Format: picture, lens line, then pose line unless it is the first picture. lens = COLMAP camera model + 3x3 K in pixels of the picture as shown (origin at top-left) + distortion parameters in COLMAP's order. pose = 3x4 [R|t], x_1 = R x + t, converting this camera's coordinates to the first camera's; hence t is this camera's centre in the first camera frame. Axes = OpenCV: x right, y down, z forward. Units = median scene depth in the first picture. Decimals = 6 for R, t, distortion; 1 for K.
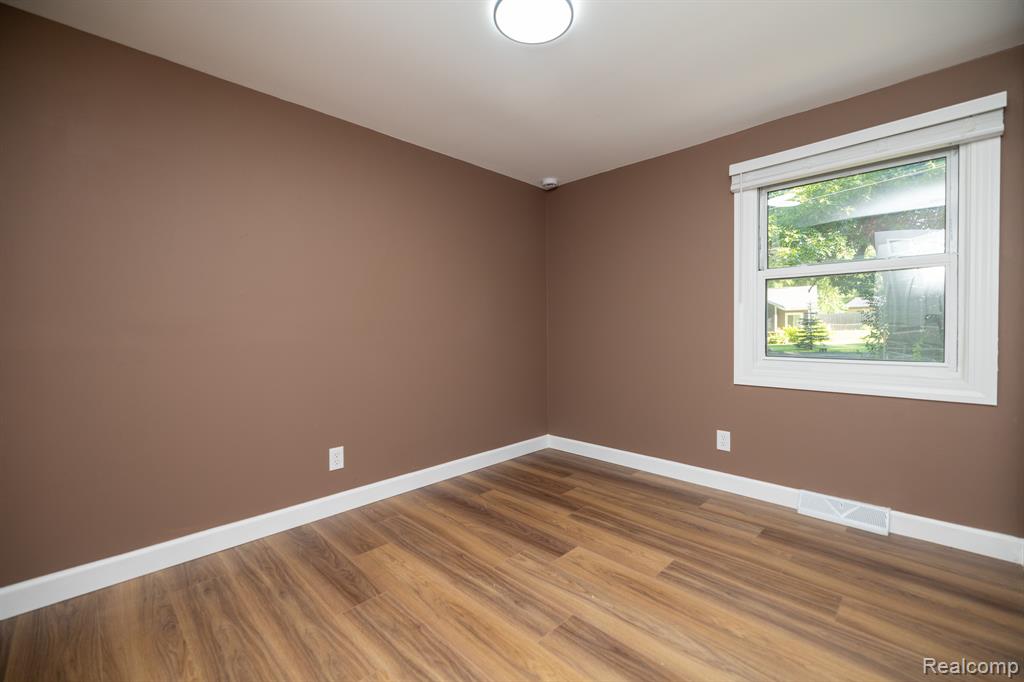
lens RADIAL K [[430.7, 0, 514.9], [0, 430.7, 335.5], [0, 0, 1]] dist [0.002580, -0.000485]
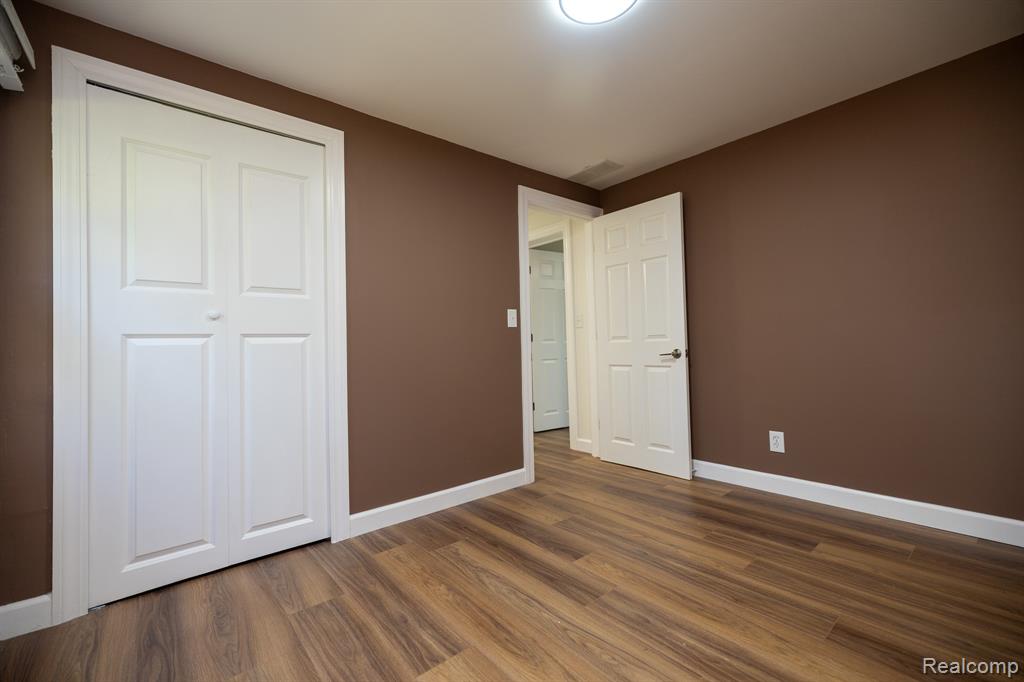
lens RADIAL K [[430.7, 0, 514.9], [0, 430.7, 335.5], [0, 0, 1]] dist [0.002580, -0.000485]
pose [[-0.995100, 0.039394, 0.090687, 0.144337], [0.038957, 0.999219, -0.006585, 0.021482], [-0.090876, -0.003020, -0.995858, 1.606127]]
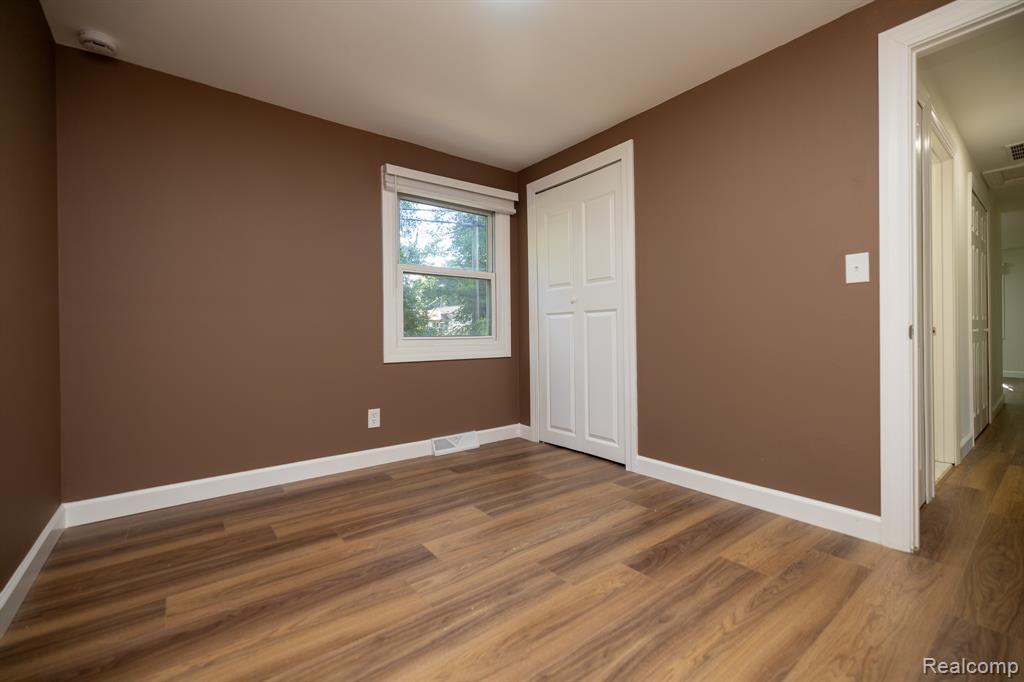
lens RADIAL K [[430.7, 0, 514.9], [0, 430.7, 335.5], [0, 0, 1]] dist [0.002580, -0.000485]
pose [[0.124952, 0.005886, 0.992145, -0.731519], [0.028681, 0.999543, -0.009542, 0.085081], [-0.991748, 0.029648, 0.124726, 0.726837]]
